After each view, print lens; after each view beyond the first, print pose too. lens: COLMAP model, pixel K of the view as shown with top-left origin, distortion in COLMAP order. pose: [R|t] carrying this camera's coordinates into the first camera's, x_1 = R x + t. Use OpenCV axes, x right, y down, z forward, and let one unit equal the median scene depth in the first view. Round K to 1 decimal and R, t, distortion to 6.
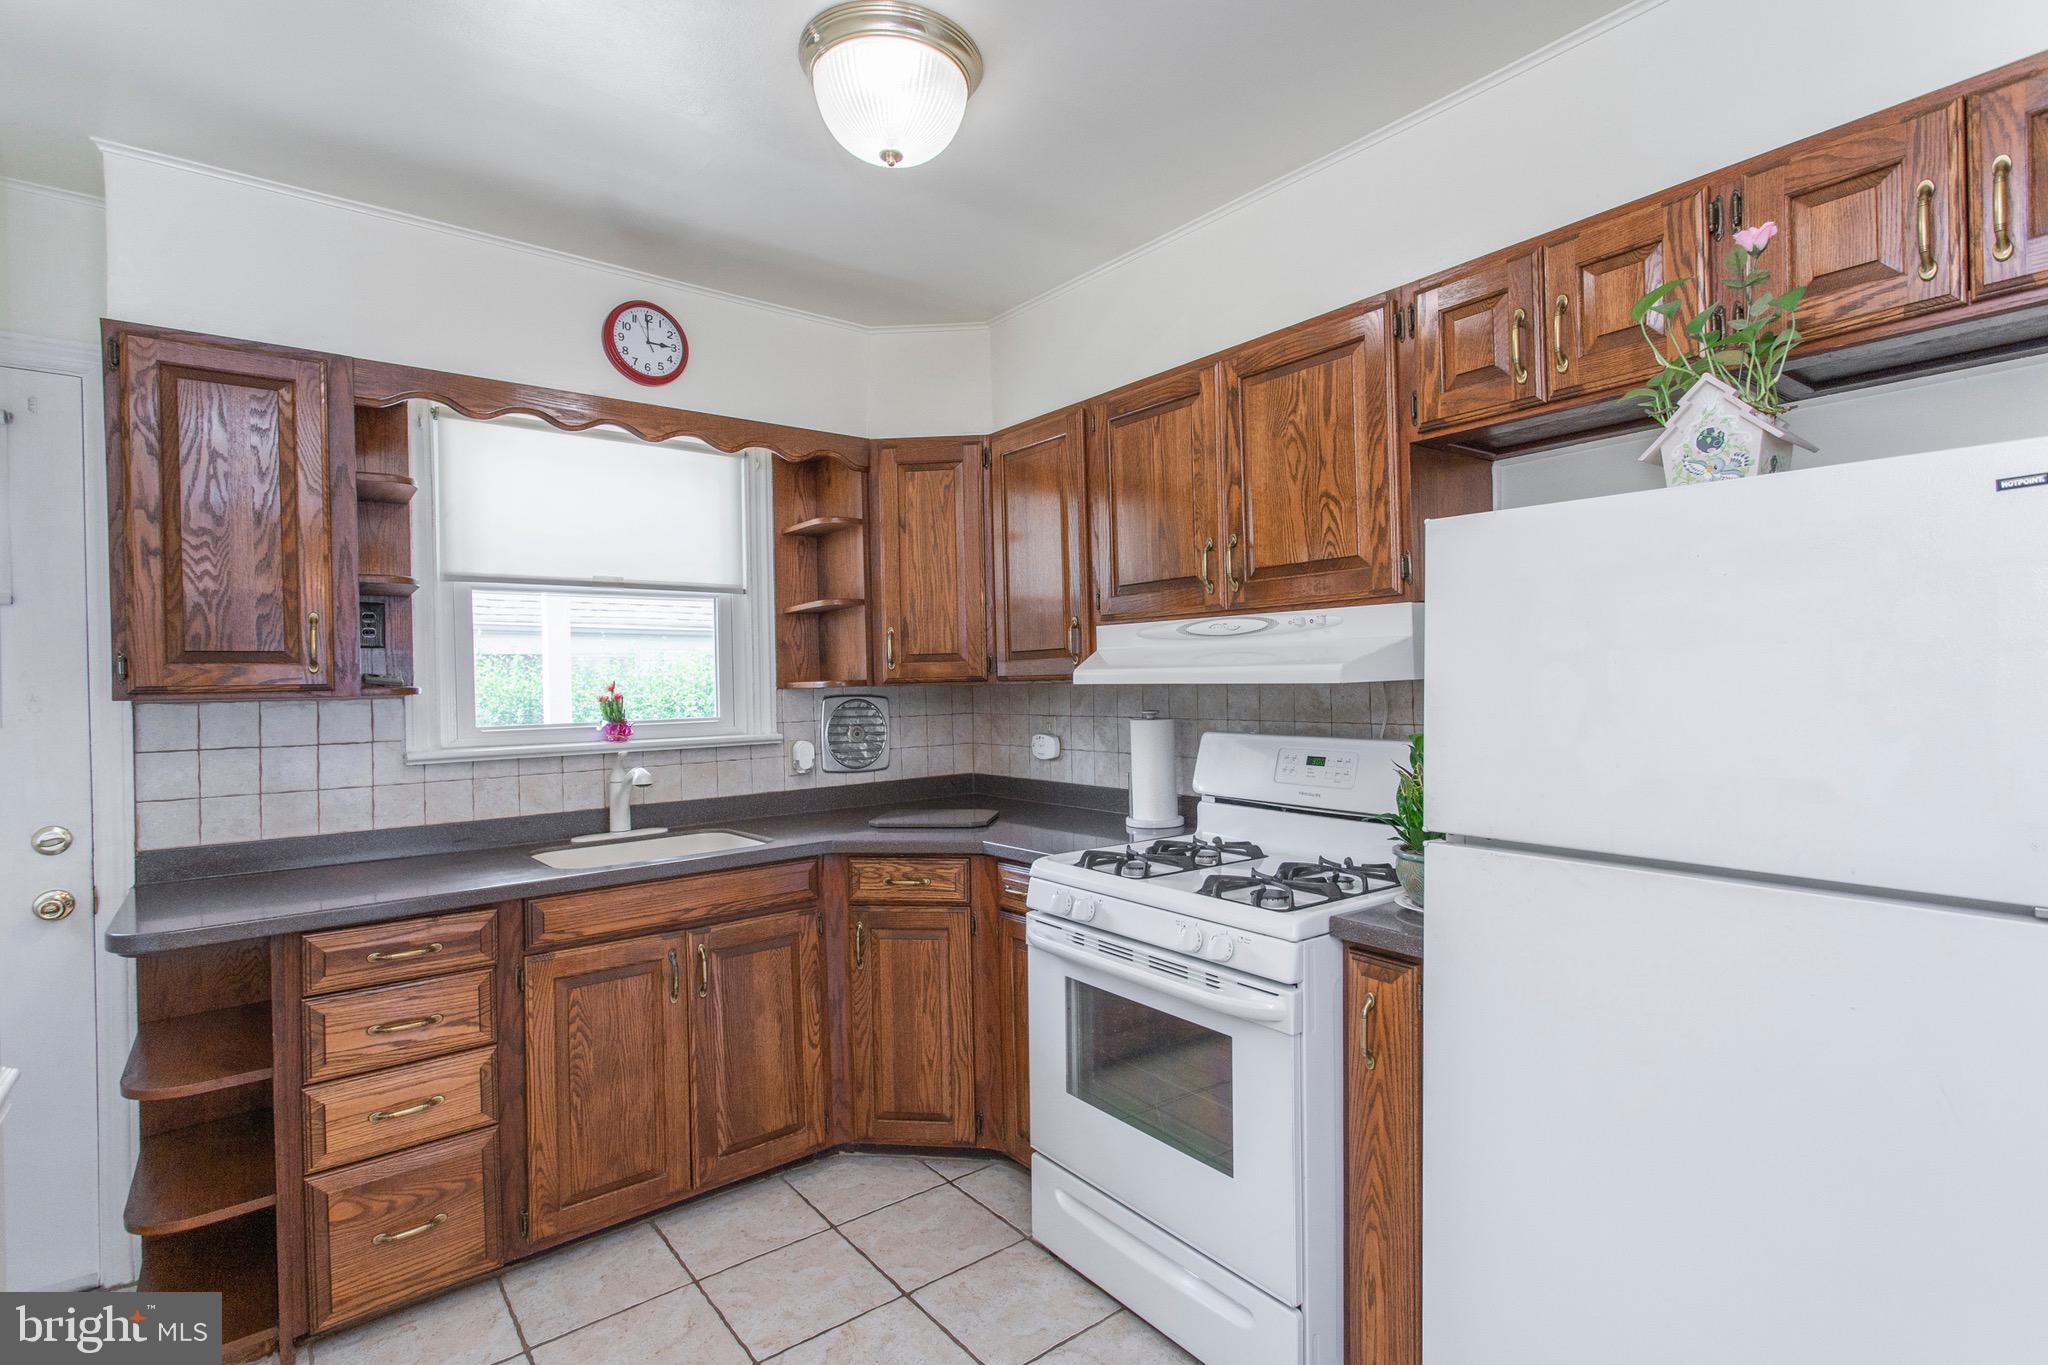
lens RADIAL K [[1042.4, 0, 1047.7], [0, 1042.4, 676.2], [0, 0, 1]] dist [0.022986, 0.000459]
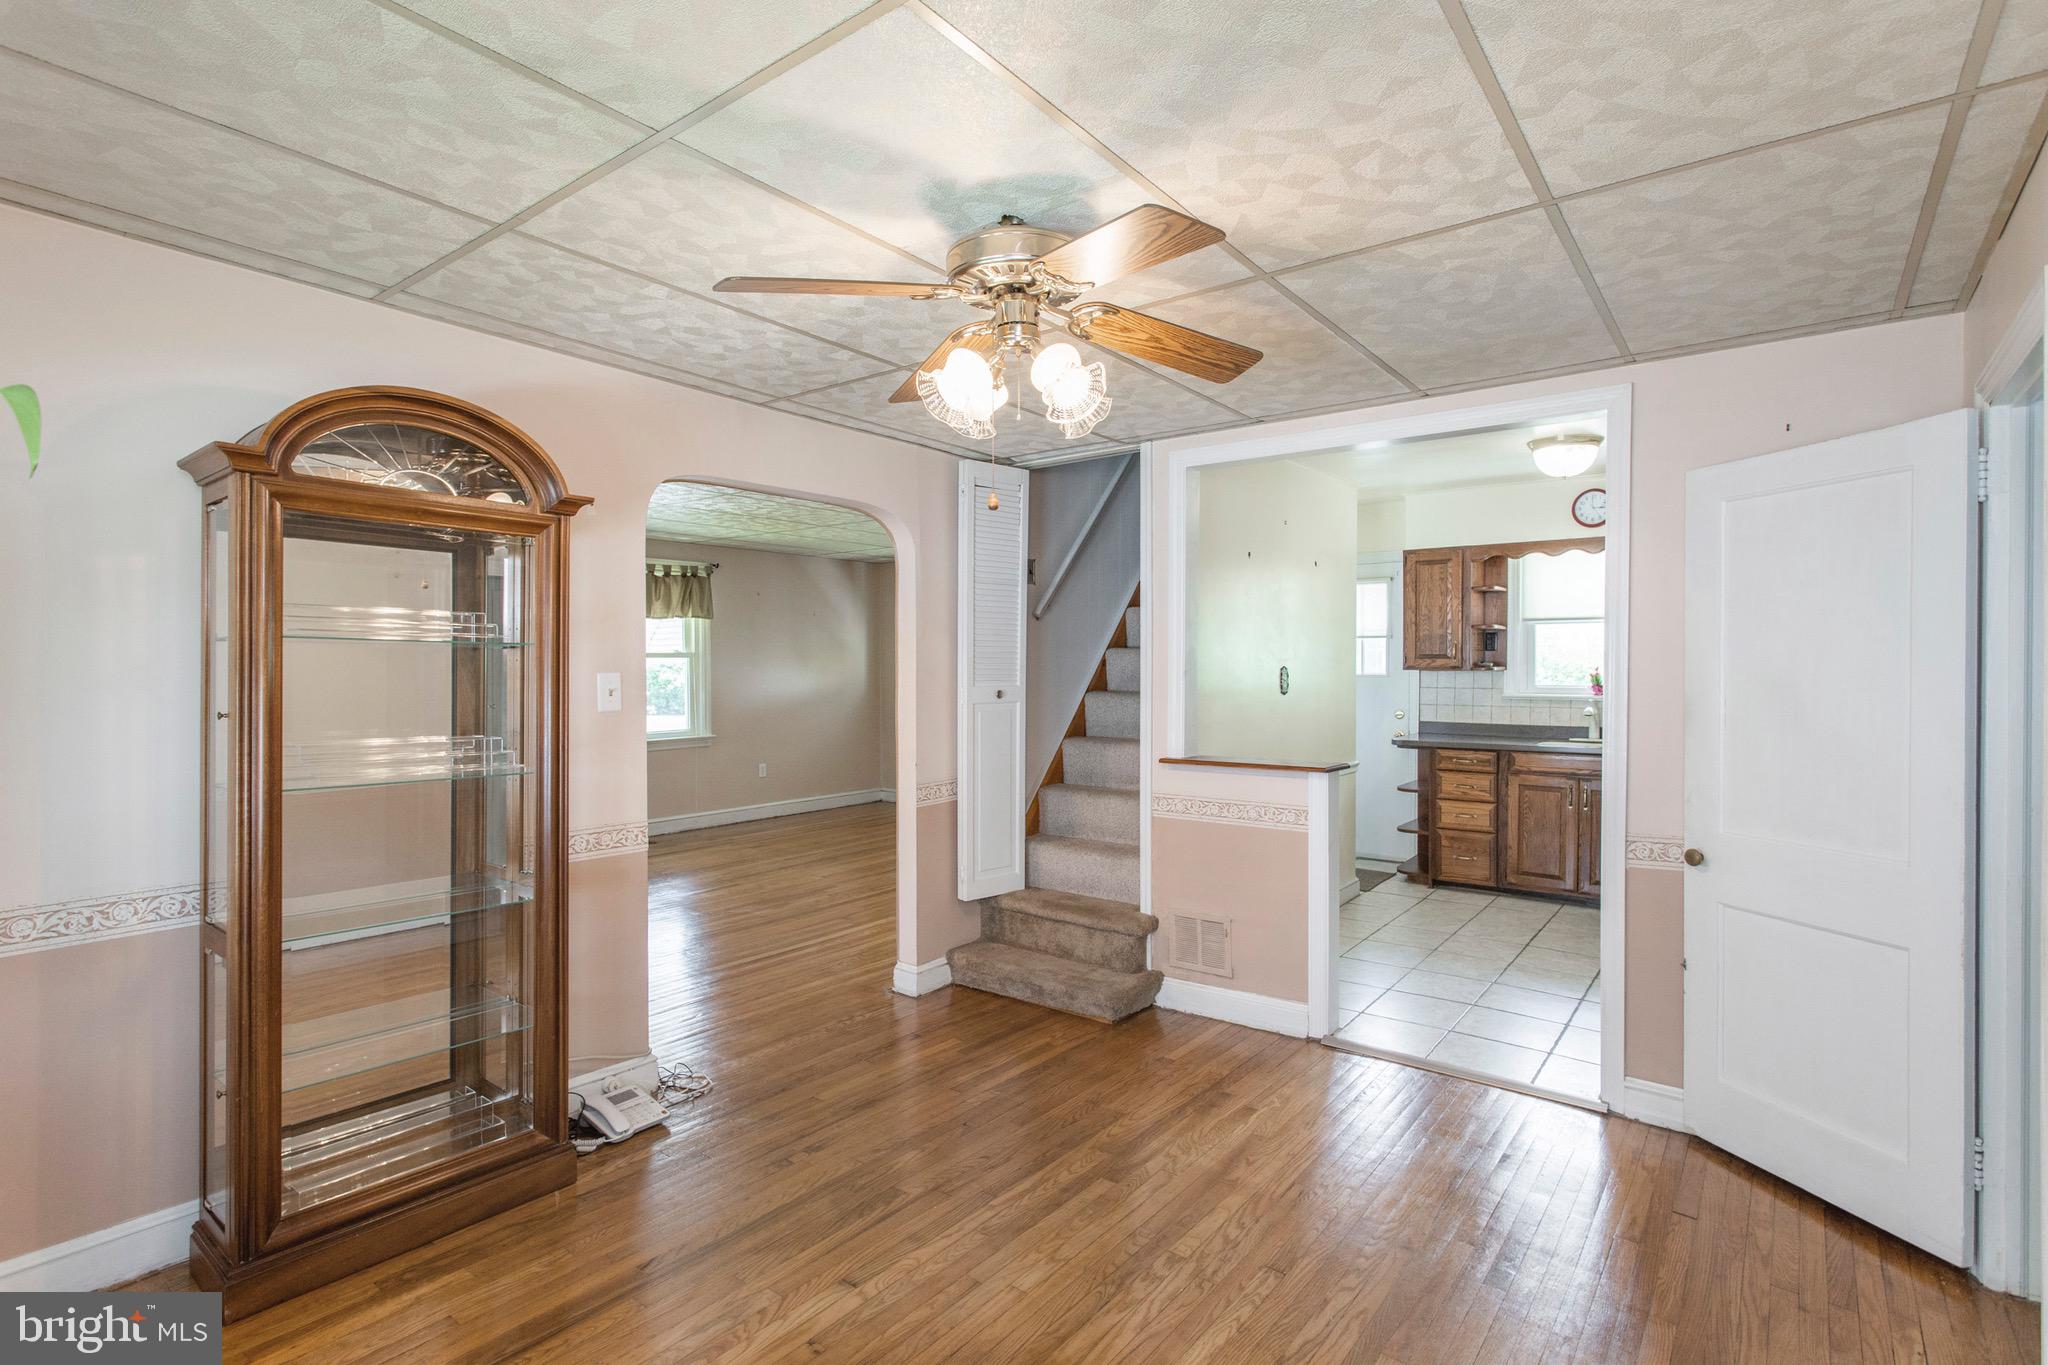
lens RADIAL K [[984.8, 0, 1034.5], [0, 984.8, 674.1], [0, 0, 1]] dist [0.000864, 0.000462]
pose [[0.225134, 0.030562, -0.973848, 1.297422], [-0.002961, 0.999525, 0.030684, -0.038000], [0.974323, -0.004024, 0.225117, -0.552353]]
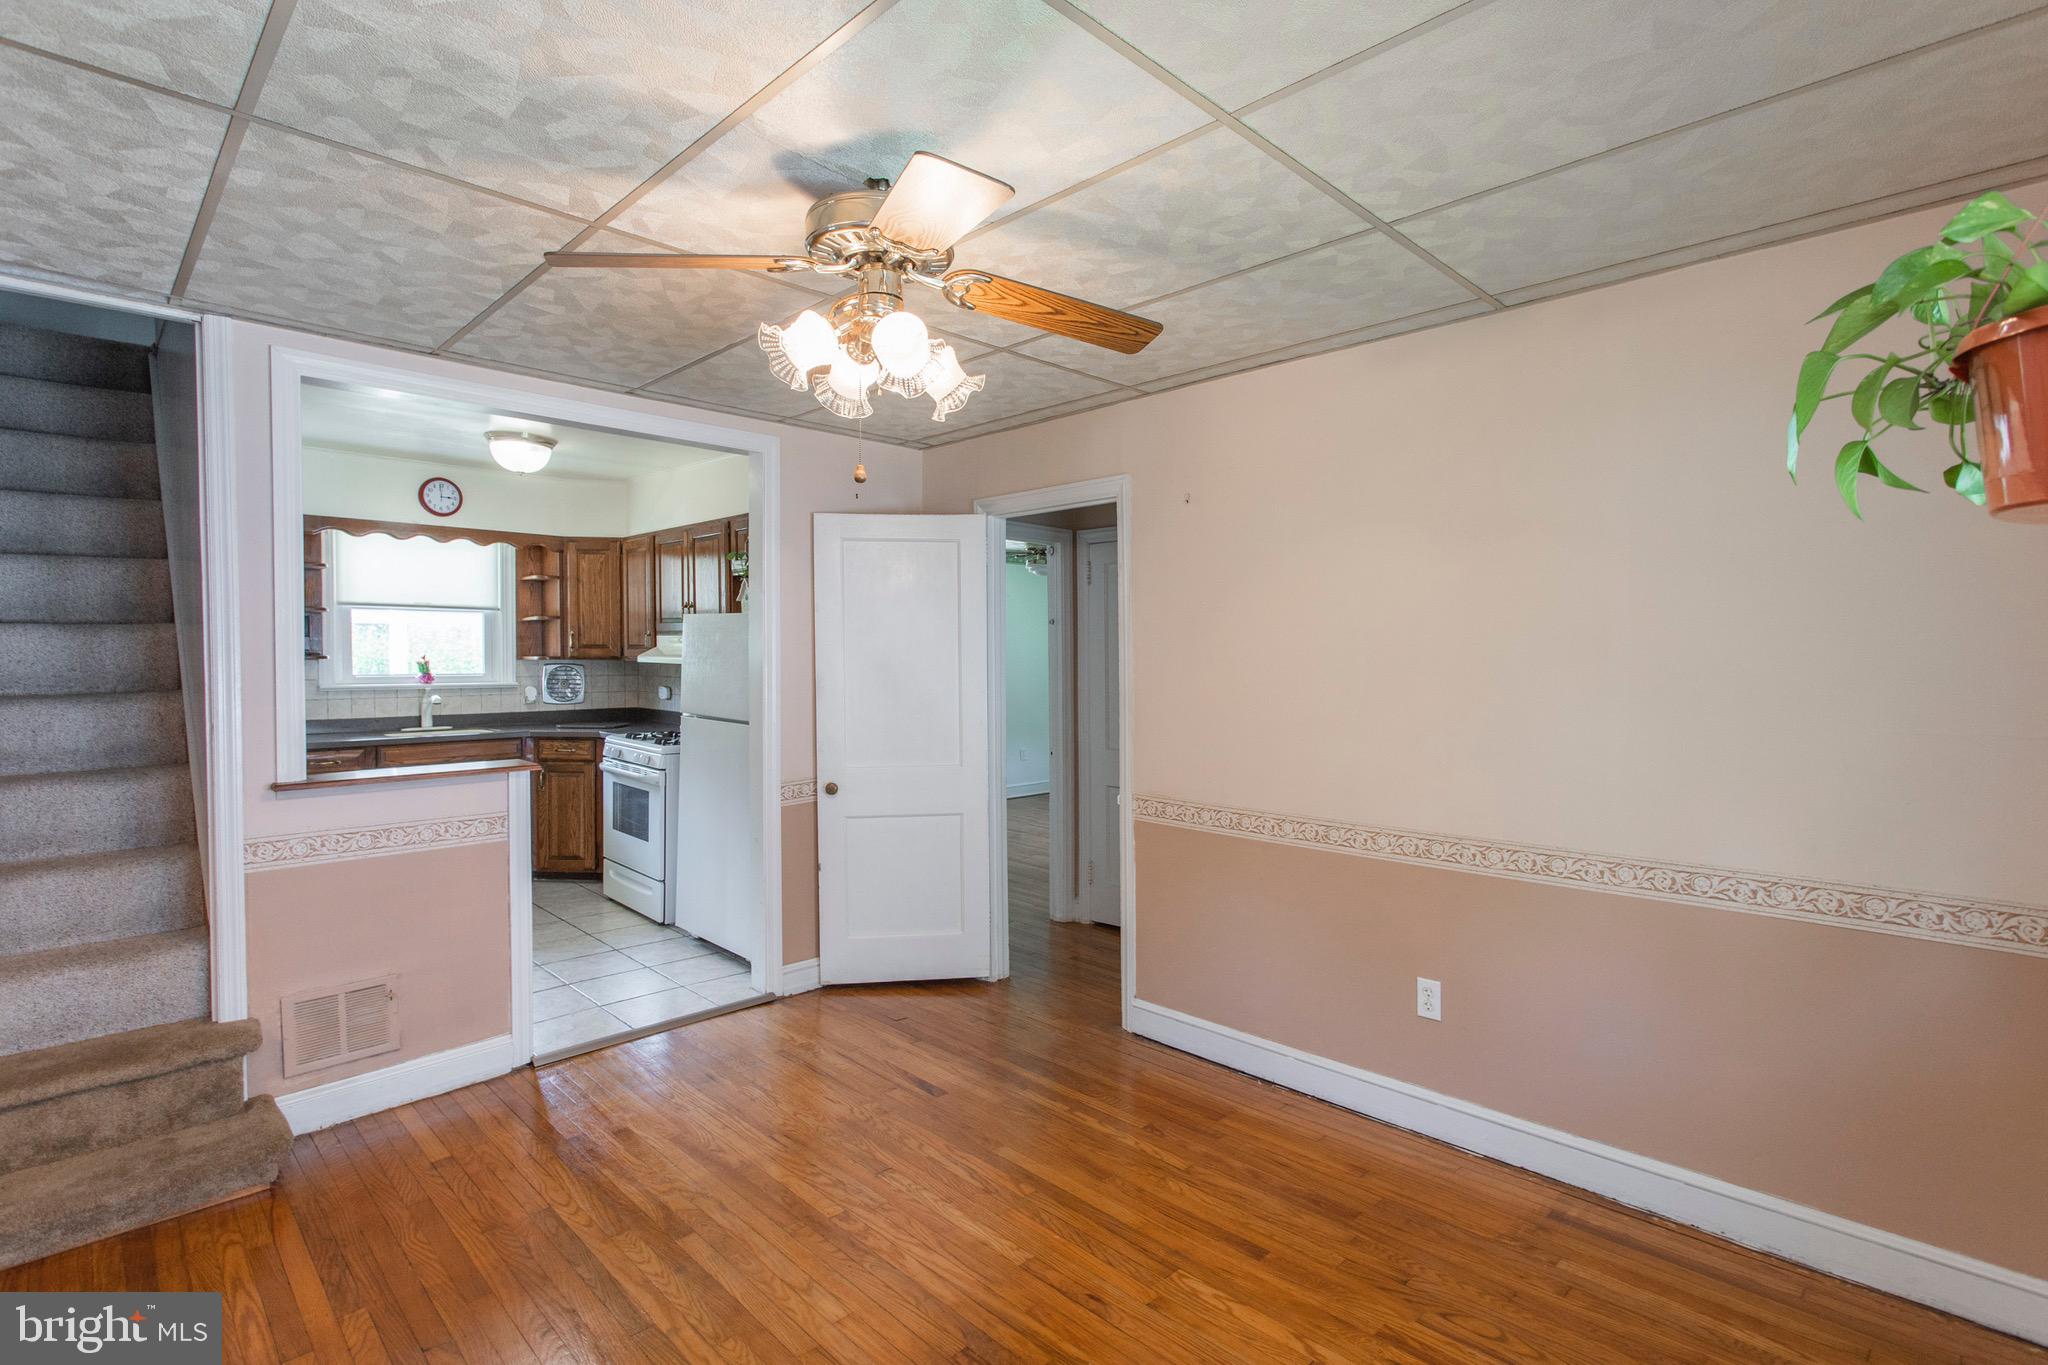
lens RADIAL K [[984.8, 0, 1034.5], [0, 984.8, 674.1], [0, 0, 1]] dist [0.000864, 0.000462]
pose [[0.993898, 0.020508, 0.108380, 0.602585], [-0.022637, 0.999574, 0.018447, -0.020772], [-0.107955, -0.020787, 0.993938, -1.120508]]
